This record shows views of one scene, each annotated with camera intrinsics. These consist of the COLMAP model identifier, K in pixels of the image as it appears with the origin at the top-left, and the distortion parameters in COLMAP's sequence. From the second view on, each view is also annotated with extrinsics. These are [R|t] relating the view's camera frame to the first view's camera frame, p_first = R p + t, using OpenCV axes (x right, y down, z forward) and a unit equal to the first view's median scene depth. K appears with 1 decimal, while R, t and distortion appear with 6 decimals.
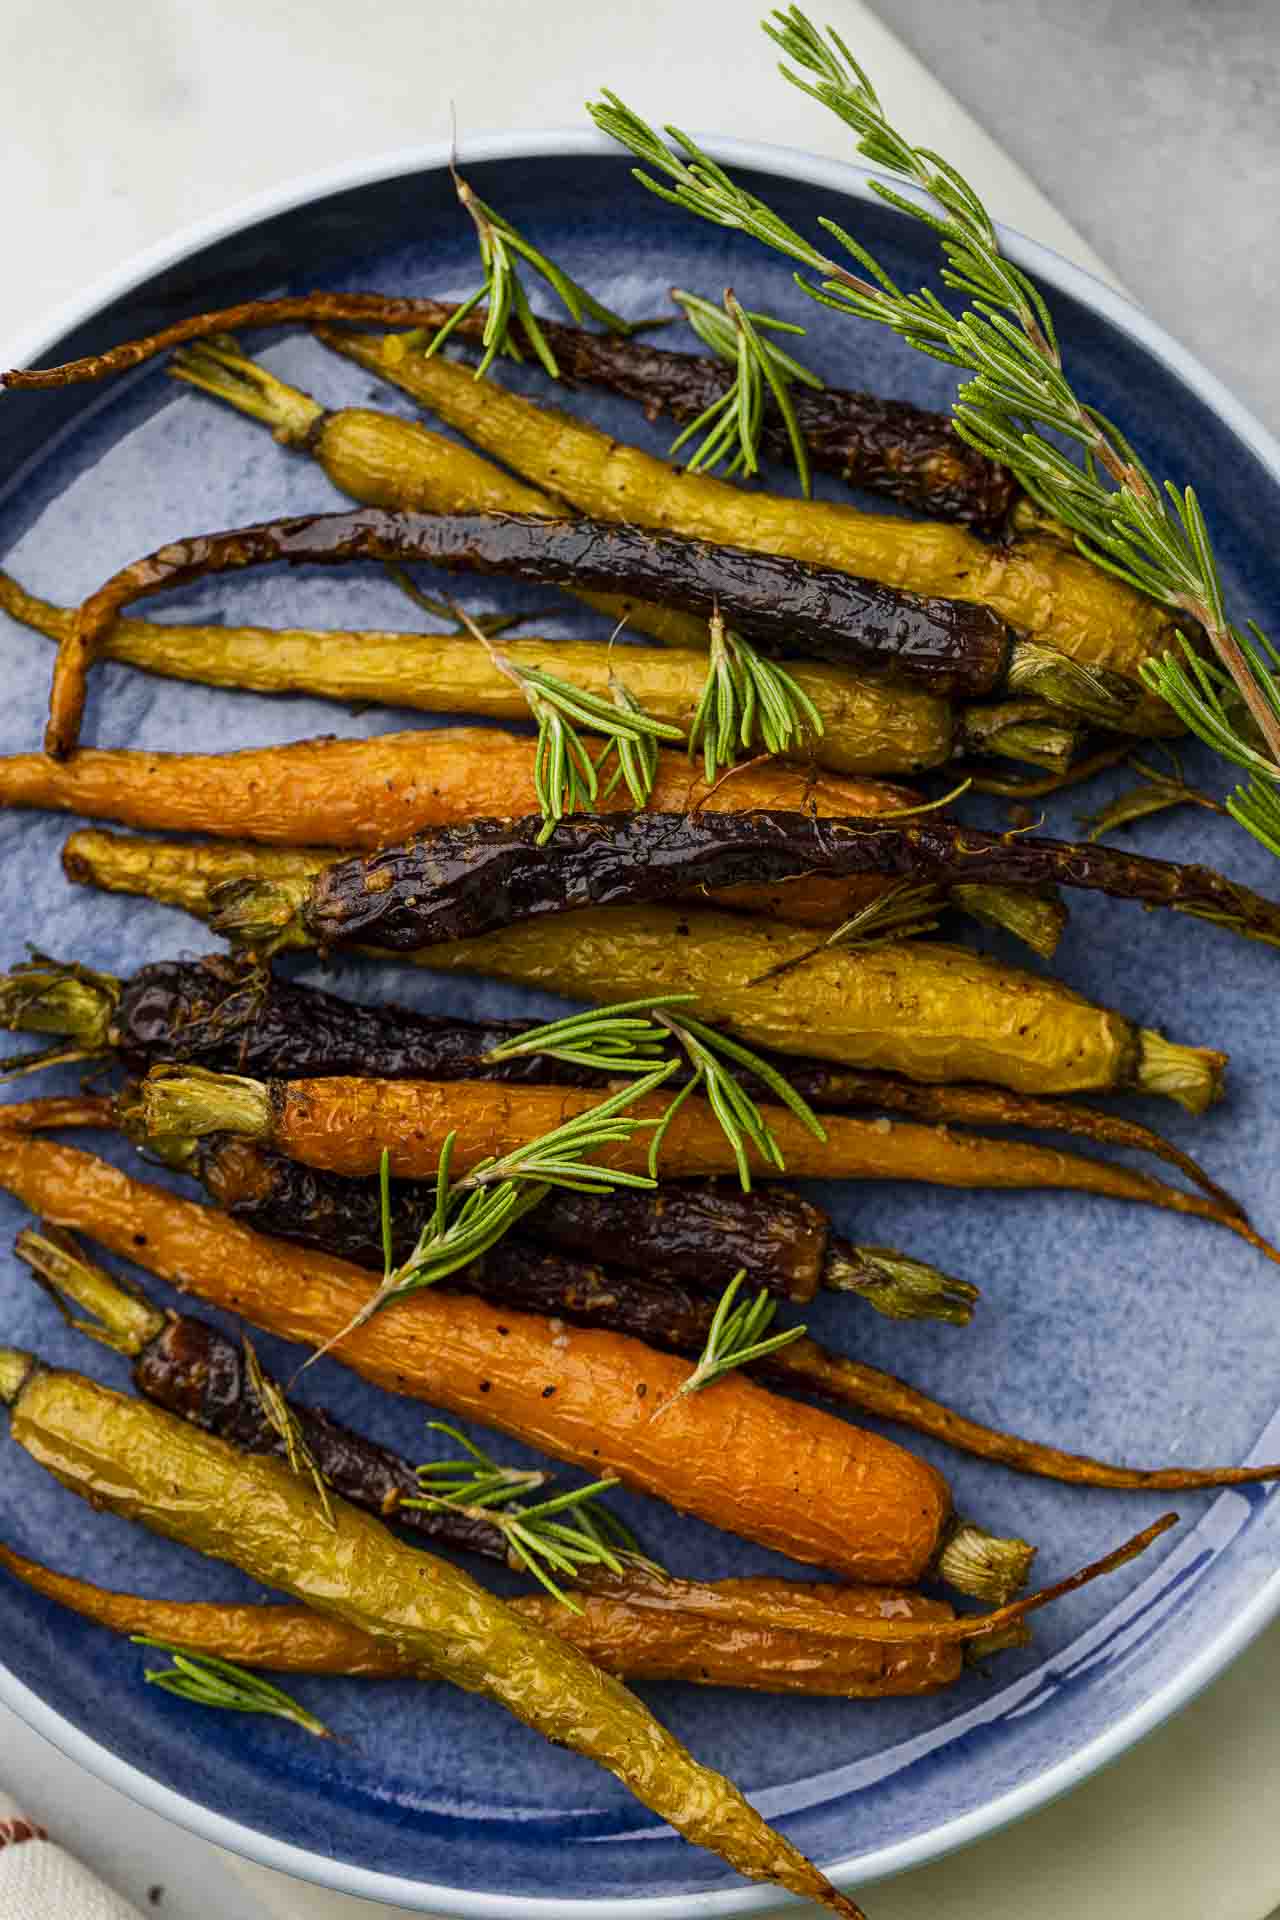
lens RADIAL K [[6496.1, 0, 621.0], [0, 6496.1, 1026.8], [0, 0, 1]] dist [-0.031290, 0.000000]
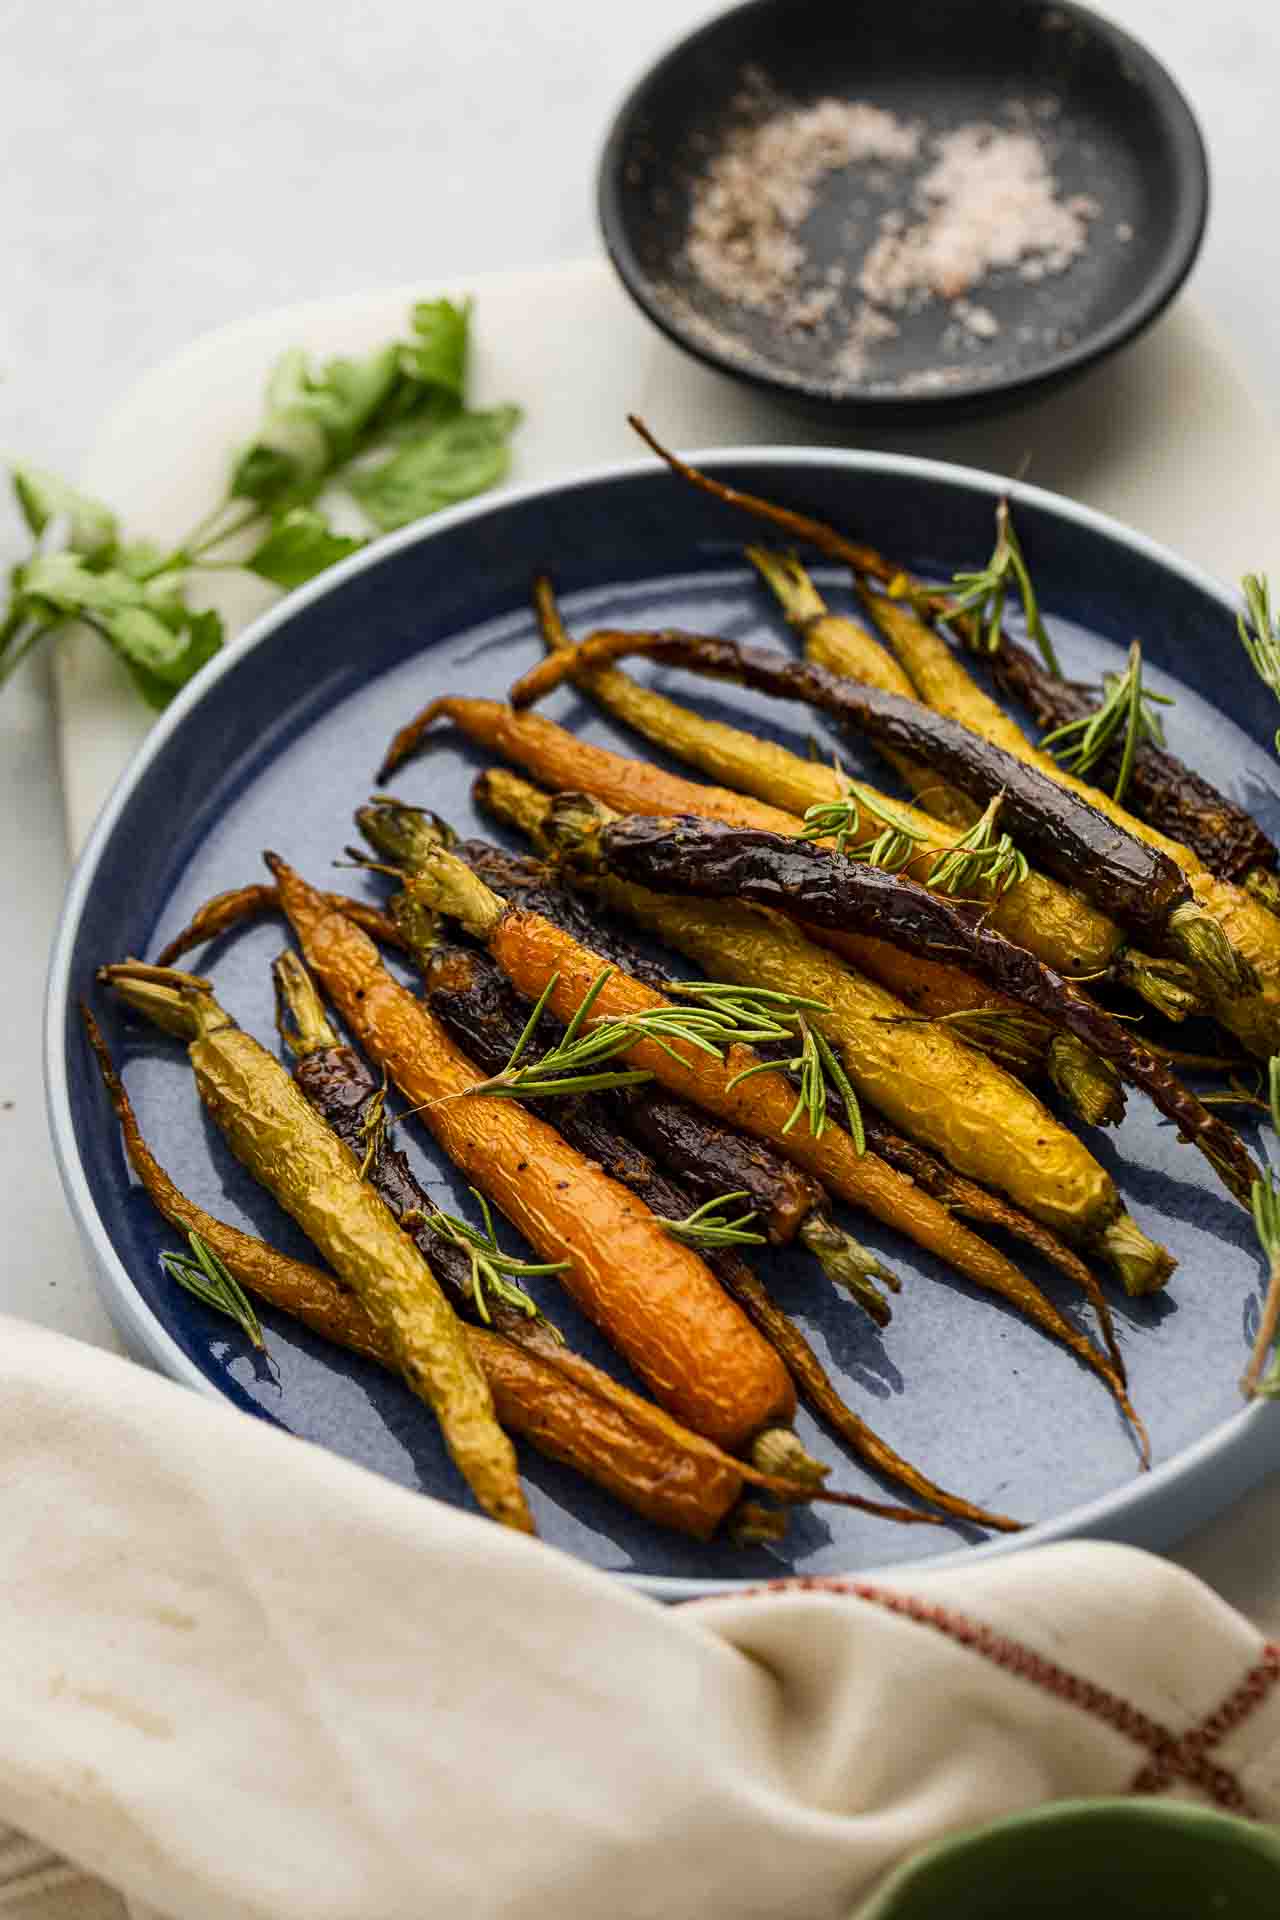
lens RADIAL K [[6496.1, 0, 636.5], [0, 6496.1, 899.4], [0, 0, 1]] dist [-0.031290, 0.000000]
pose [[0.840770, 0.424237, -0.336347, 0.393820], [-0.538656, 0.717882, -0.441015, 0.555001], [0.054363, 0.551967, 0.832092, -0.063586]]
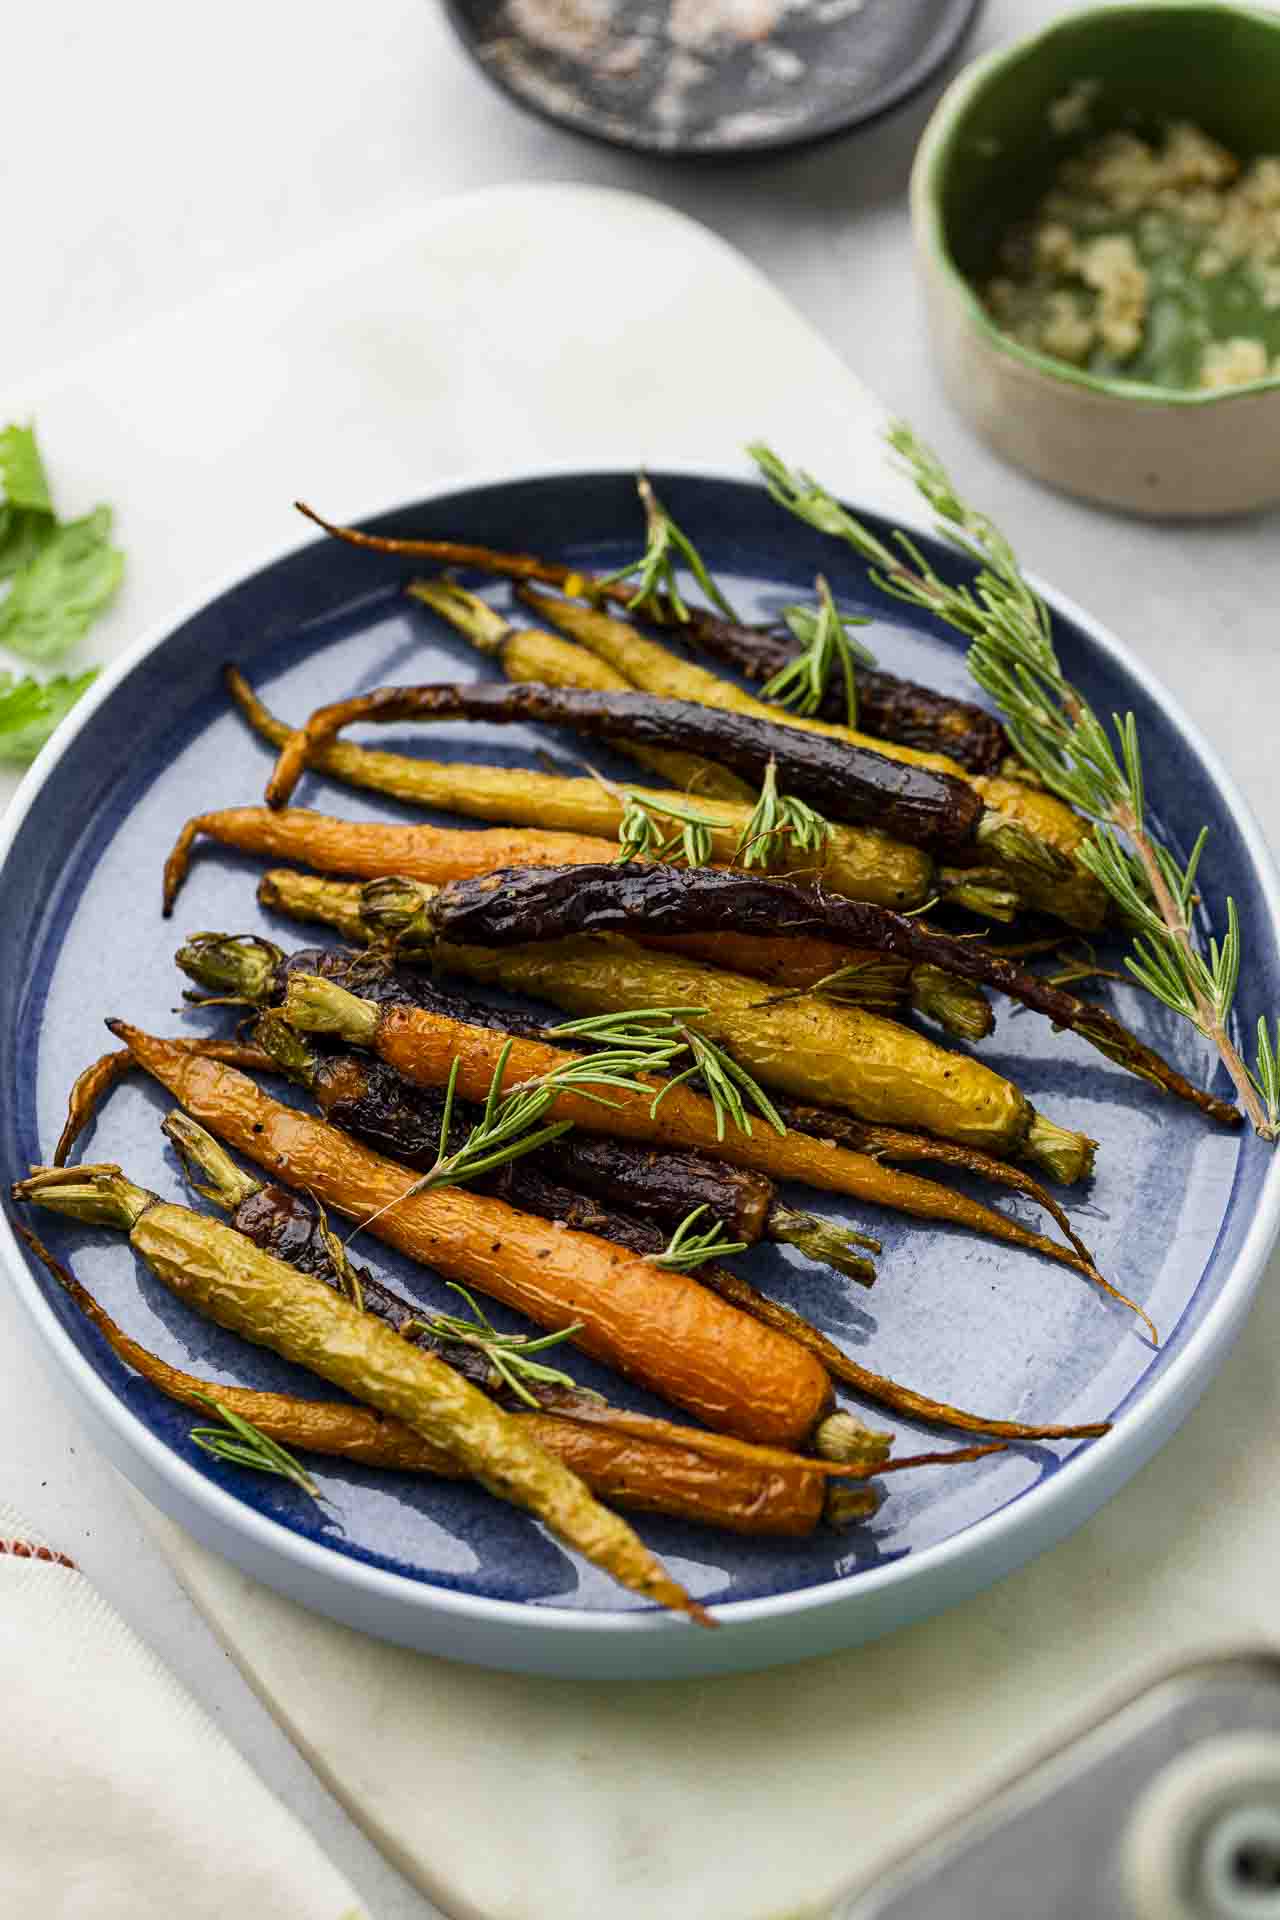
lens RADIAL K [[6496.1, 0, 605.6], [0, 6496.1, 832.4], [0, 0, 1]] dist [-0.031290, 0.000000]
pose [[0.983097, 0.166785, -0.075520, 0.084940], [-0.182594, 0.862930, -0.471180, 0.591949], [-0.013417, 0.477005, 0.878798, -0.184297]]
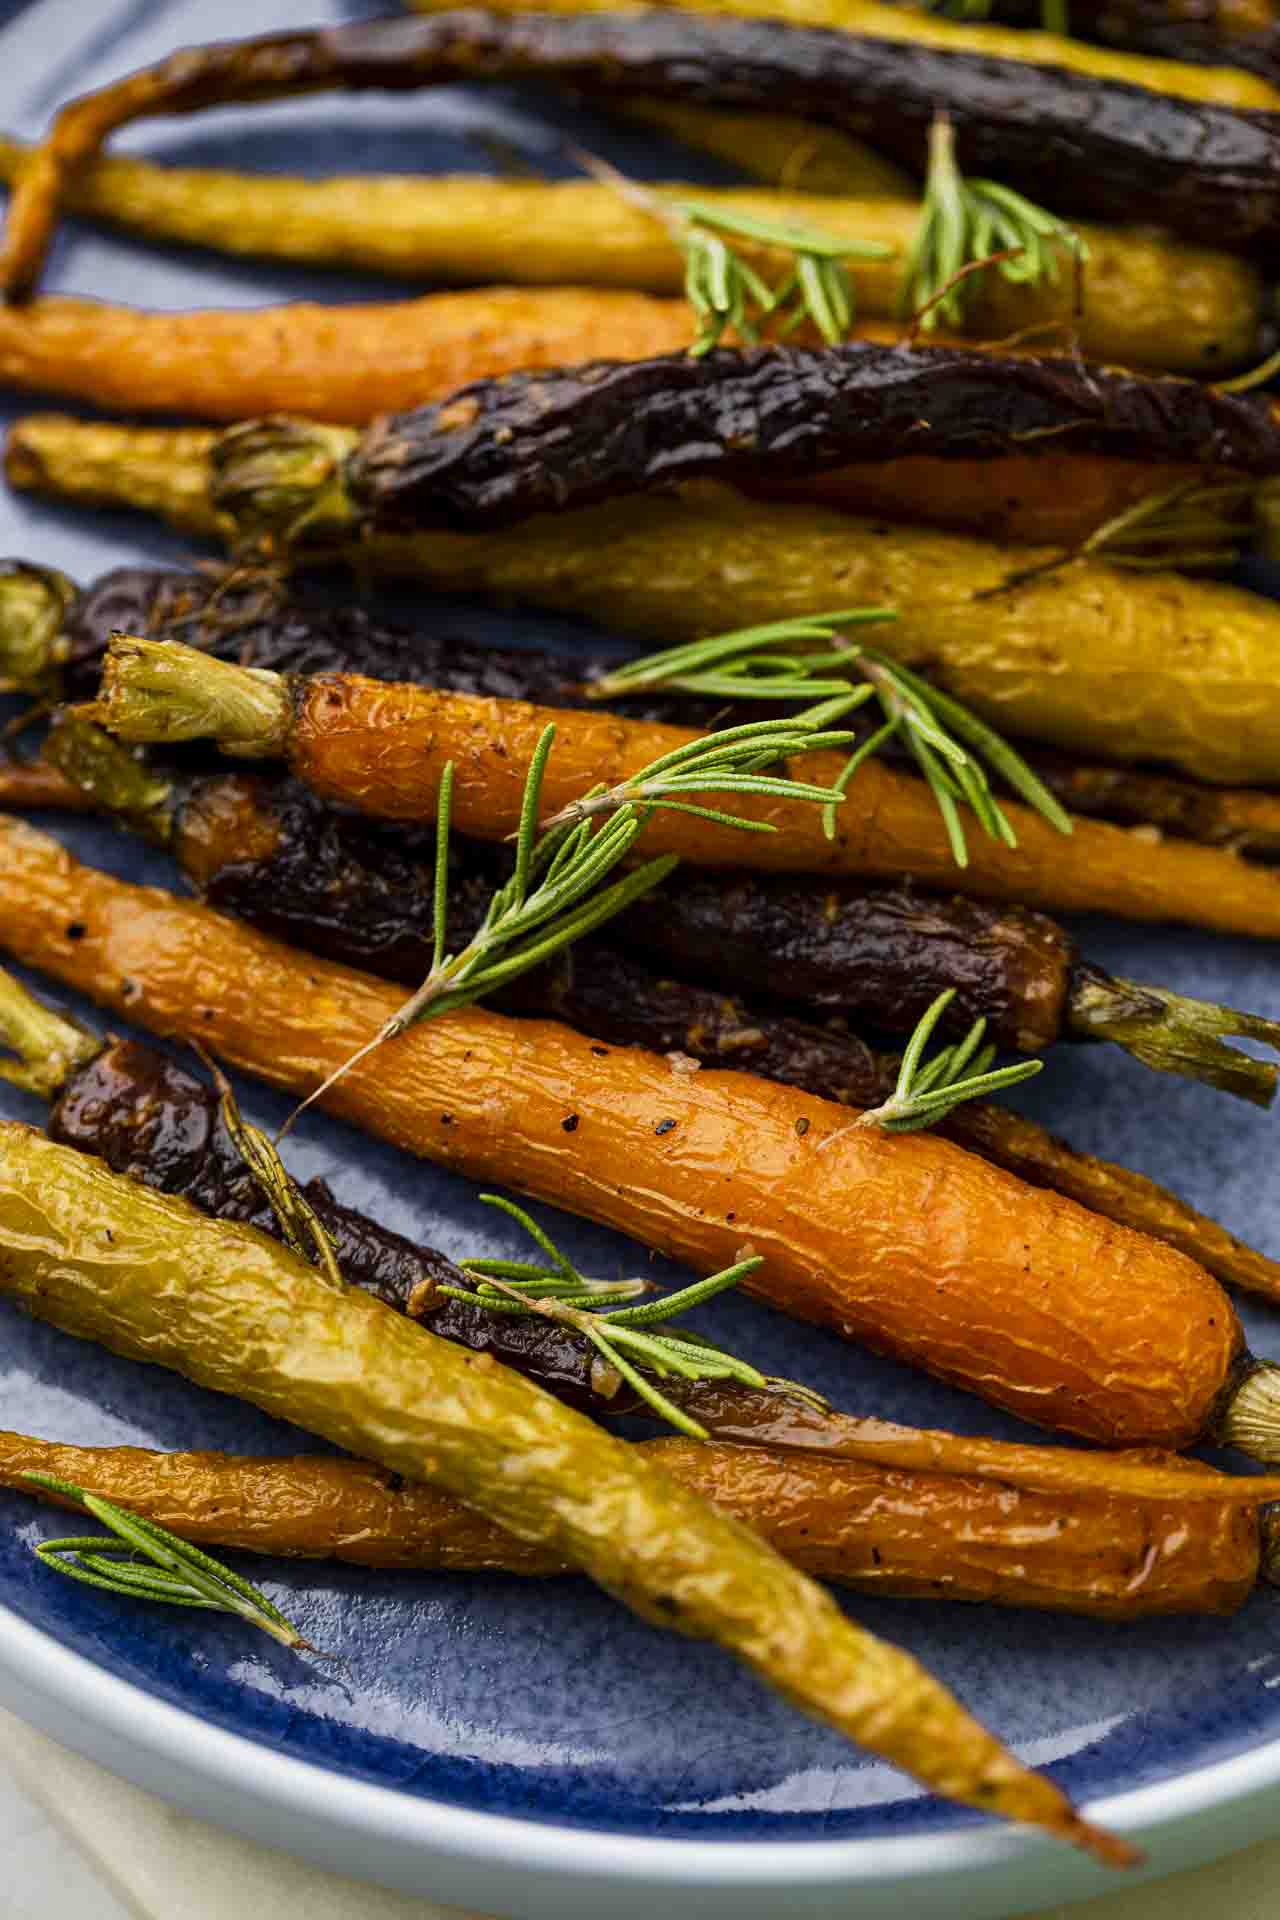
lens RADIAL K [[6496.1, 0, 657.0], [0, 6496.1, 953.8], [0, 0, 1]] dist [-0.031290, 0.000000]
pose [[0.997479, 0.059533, 0.038611, -0.039269], [-0.042984, 0.939898, -0.338740, 0.268977], [-0.056456, 0.336227, 0.940087, 0.350506]]
